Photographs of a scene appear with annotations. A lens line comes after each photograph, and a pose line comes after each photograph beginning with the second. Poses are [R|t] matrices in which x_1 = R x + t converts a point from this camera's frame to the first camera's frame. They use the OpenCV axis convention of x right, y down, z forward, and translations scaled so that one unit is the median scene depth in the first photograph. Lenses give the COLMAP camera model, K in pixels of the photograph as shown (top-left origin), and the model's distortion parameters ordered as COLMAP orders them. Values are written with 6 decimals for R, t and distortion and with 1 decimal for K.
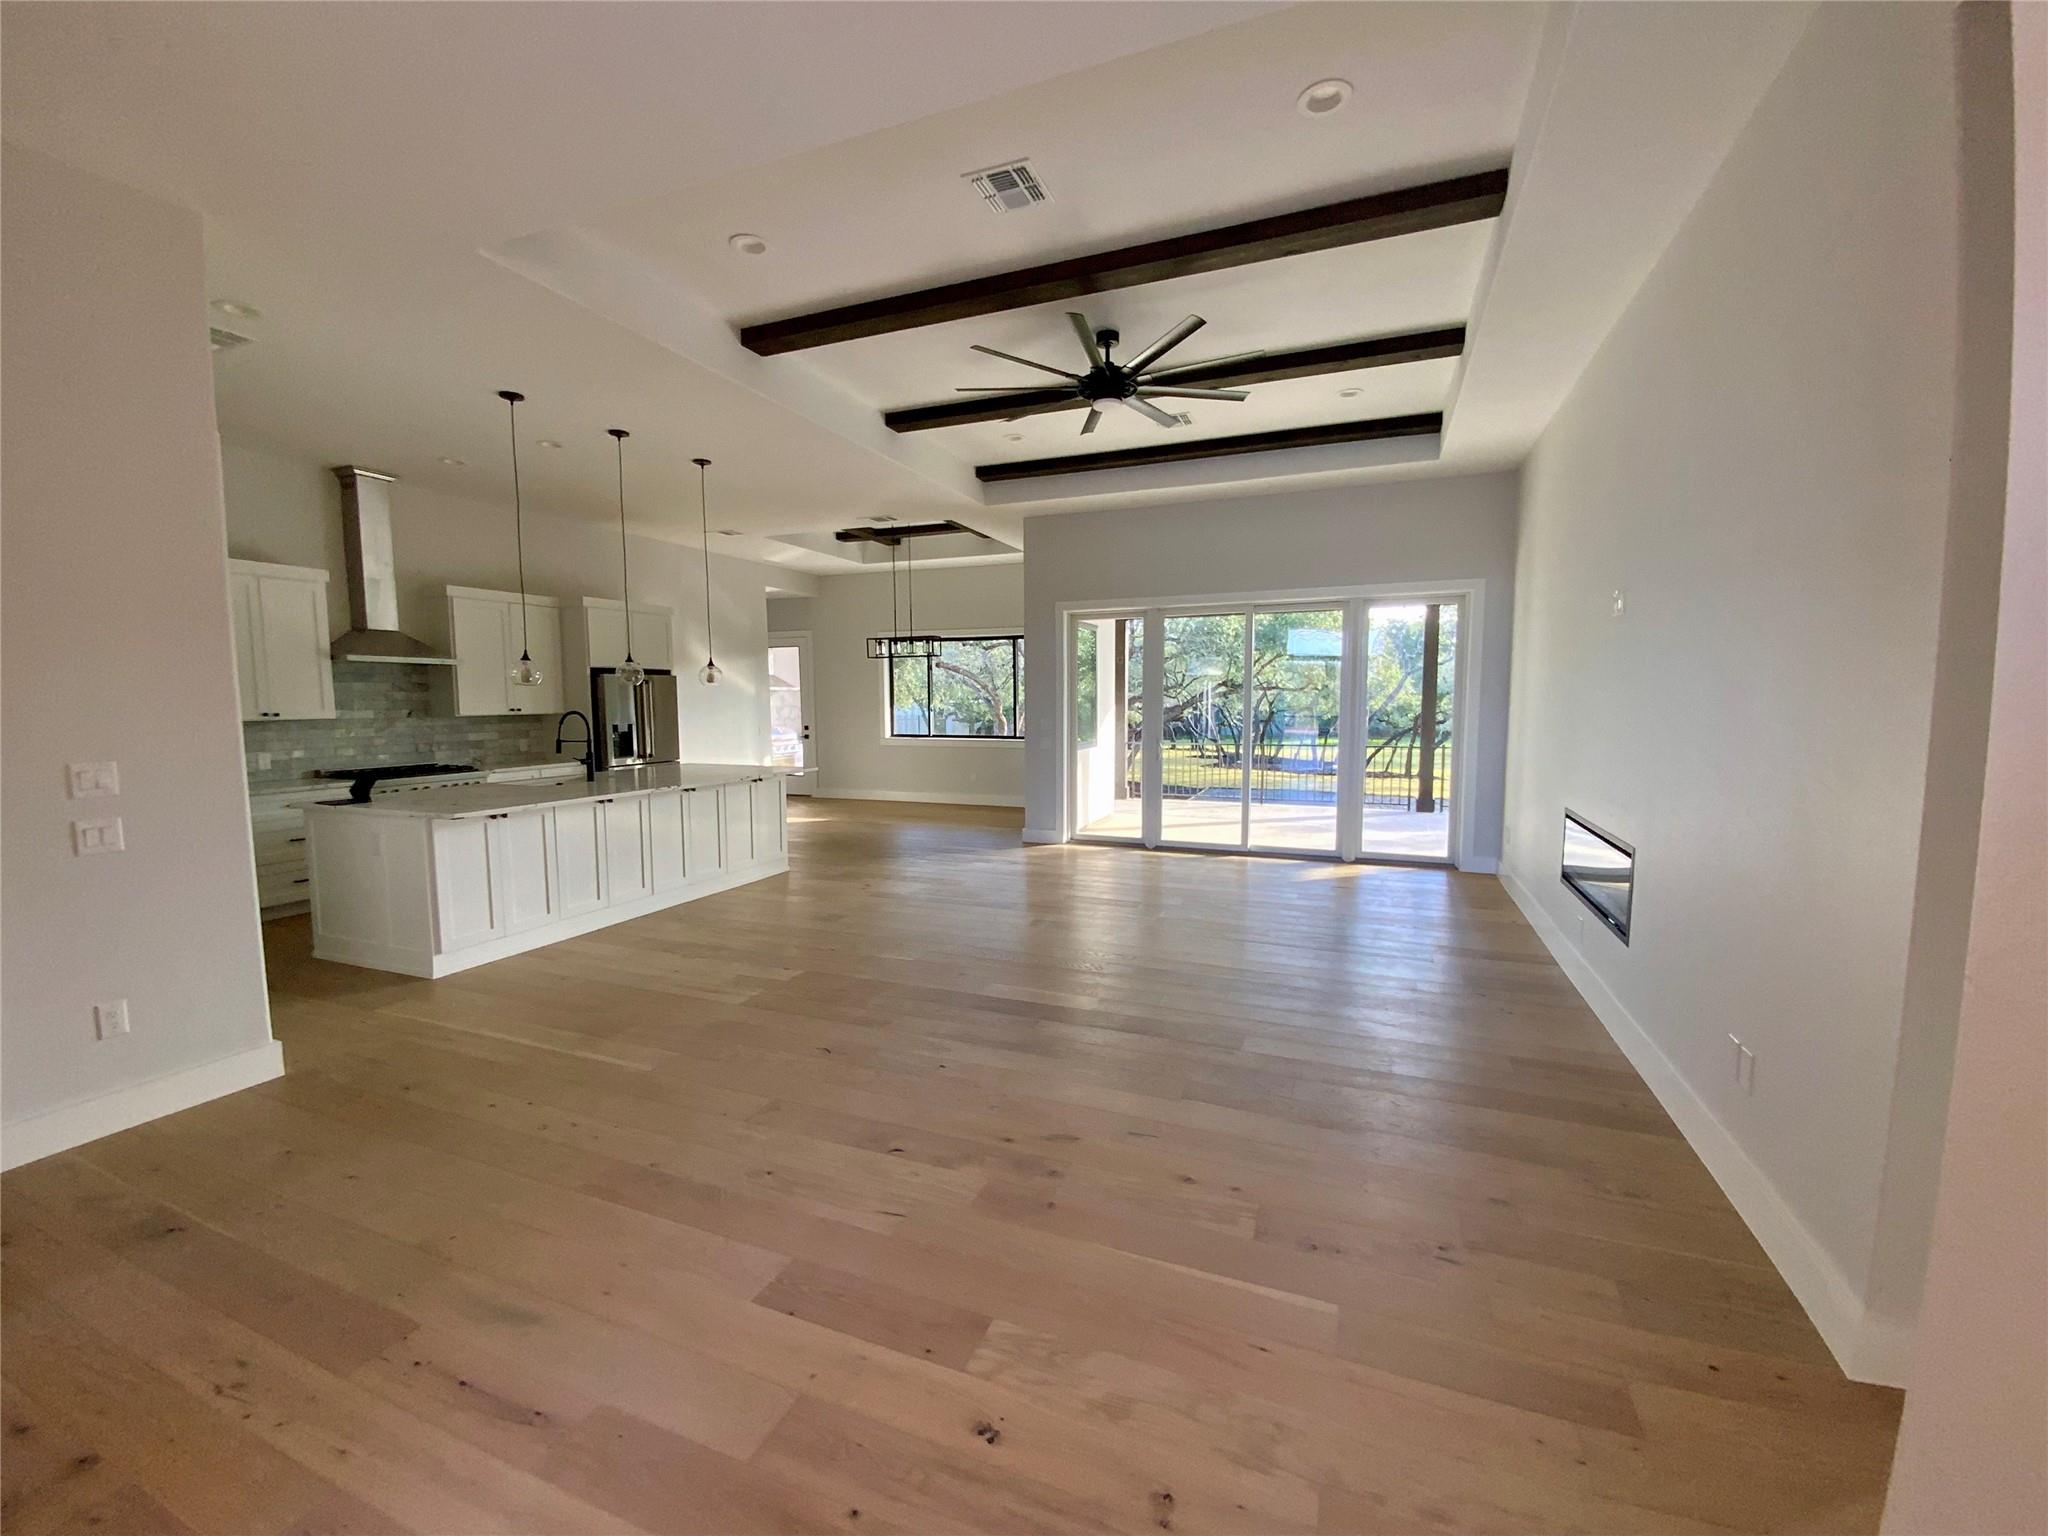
lens RADIAL K [[828.3, 0, 1027.4], [0, 828.3, 769.4], [0, 0, 1]] dist [0.004786, -0.007952]
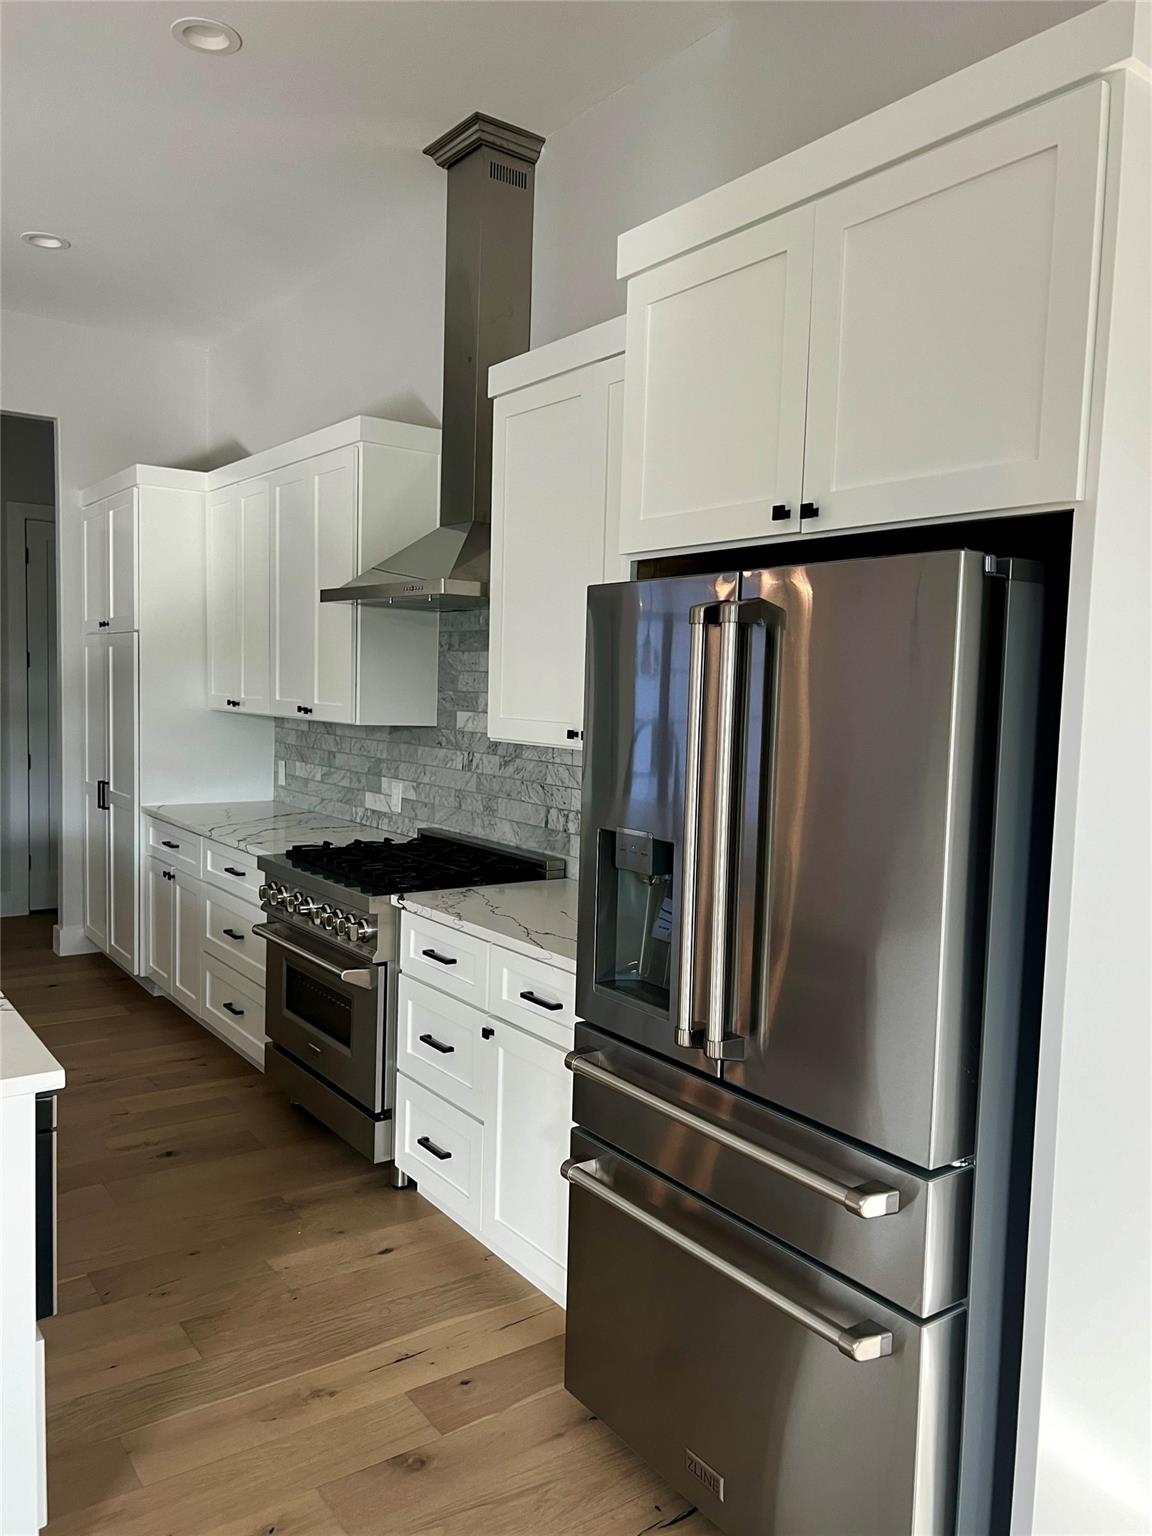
lens RADIAL K [[1150.3, 0, 598.2], [0, 1150.3, 778.1], [0, 0, 1]] dist [0.052482, -0.061484]
pose [[-0.515977, 0.054346, -0.854877, -0.357346], [-0.107092, 0.986063, 0.127323, -0.144676], [0.849882, 0.157247, -0.502966, 1.607772]]
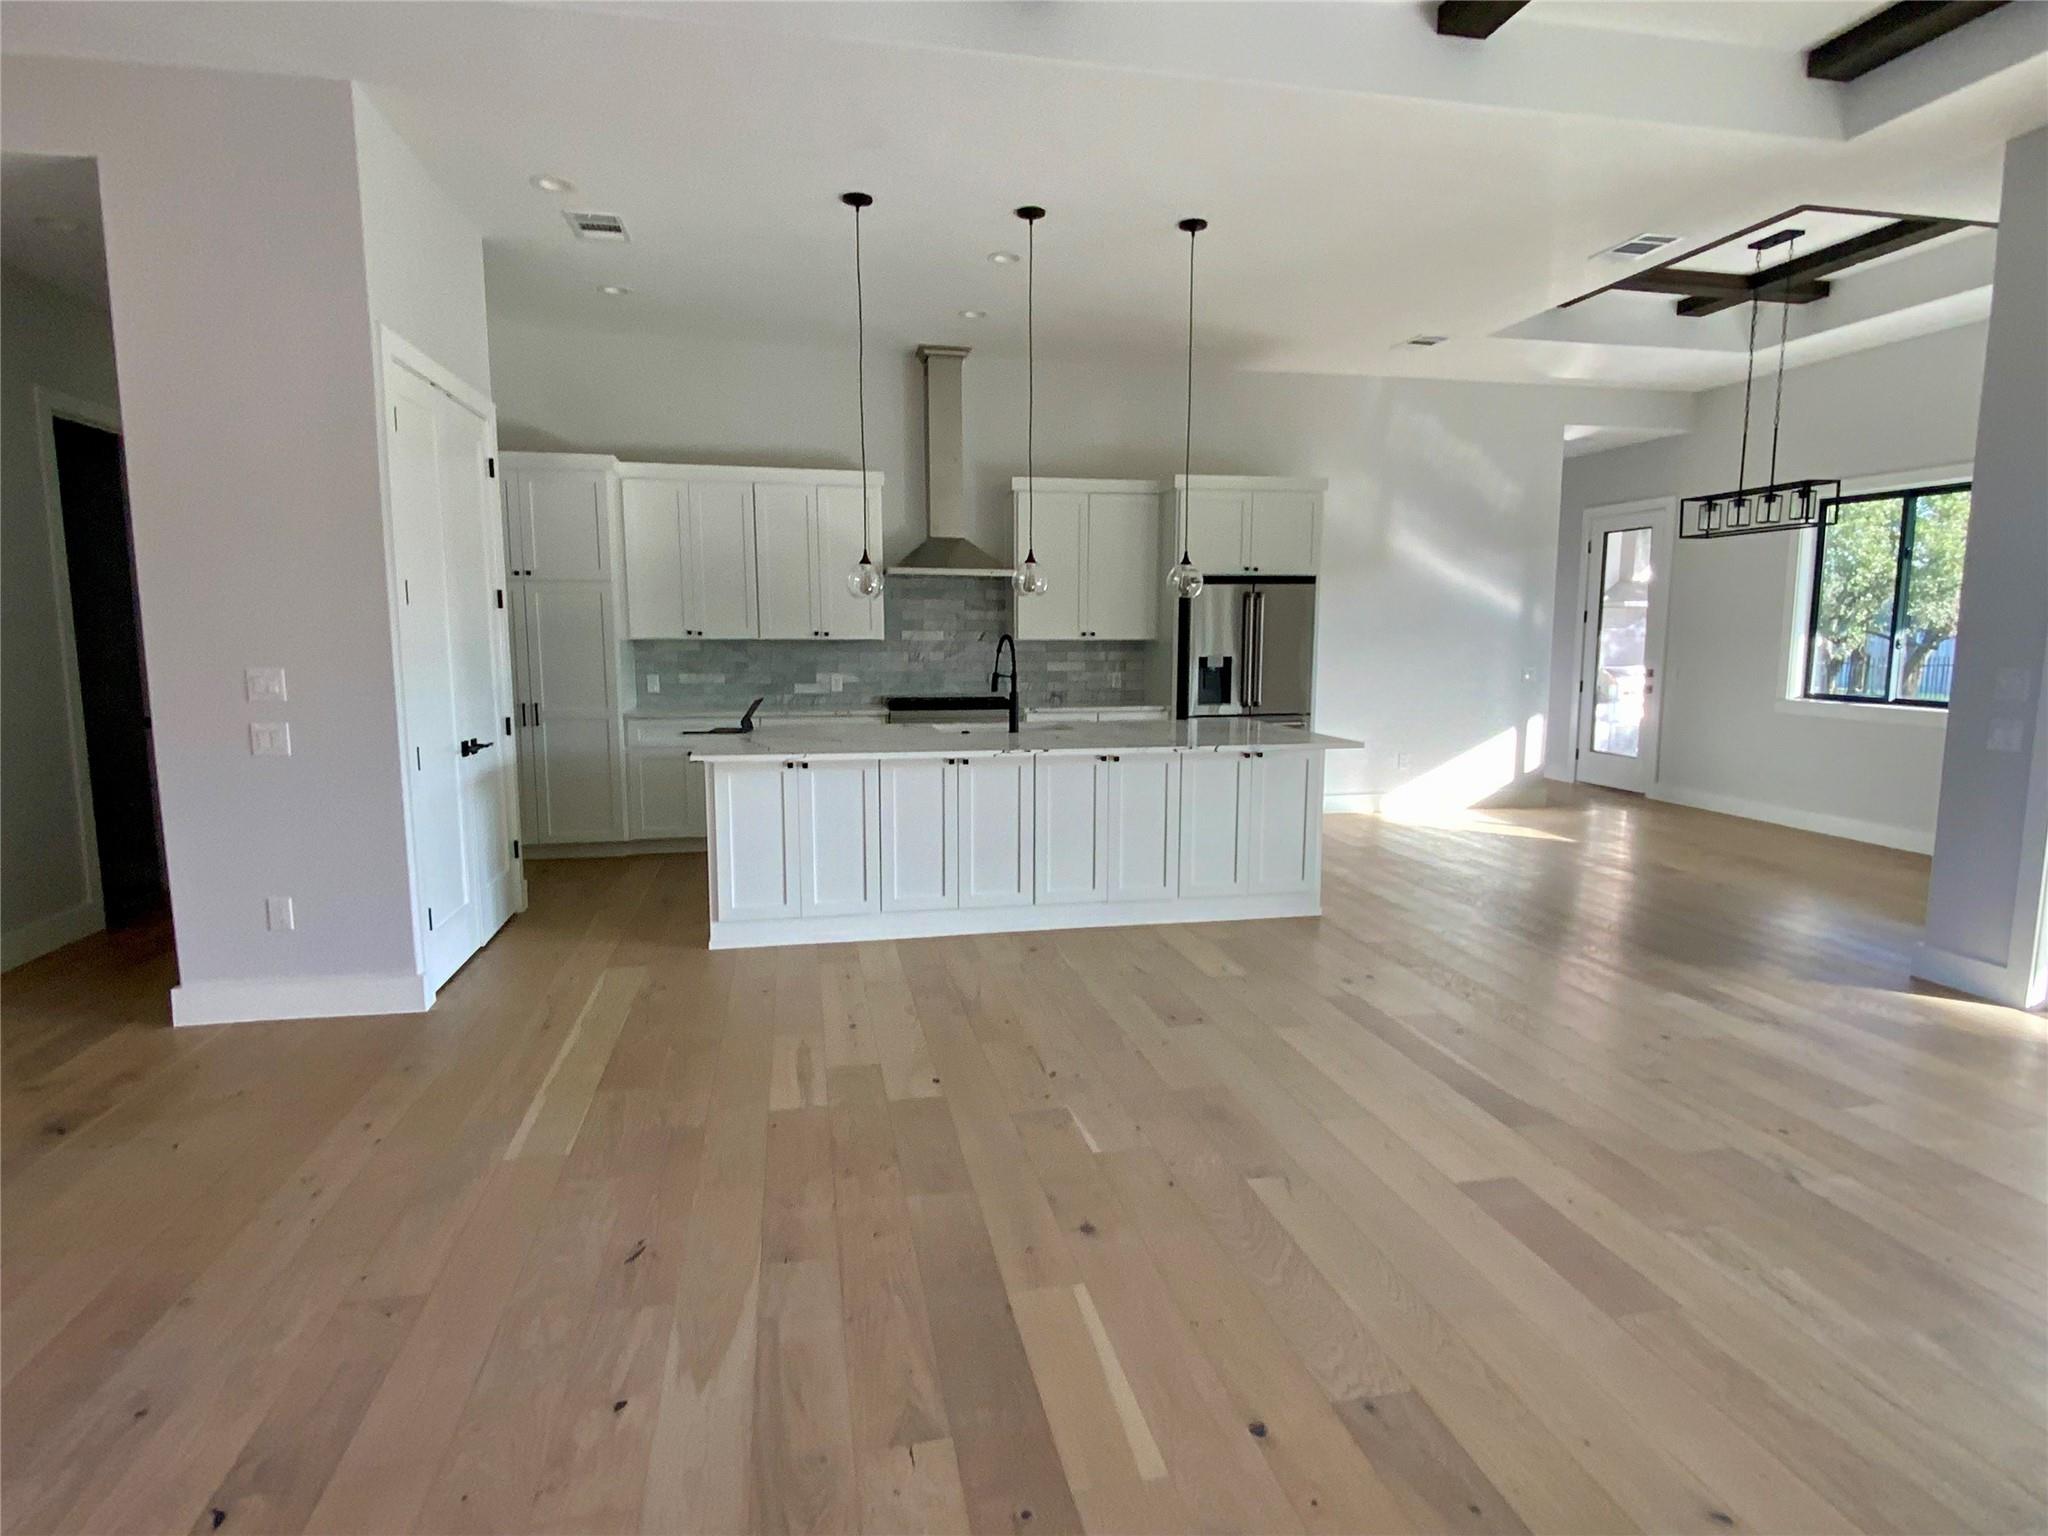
lens RADIAL K [[1117.5, 0, 1031.5], [0, 1117.5, 771.4], [0, 0, 1]] dist [0.024257, -0.021838]
pose [[0.556367, 0.112466, -0.823290, 0.296447], [-0.077103, 0.993511, 0.083614, -0.035954], [0.827352, 0.016958, 0.561428, 0.496827]]
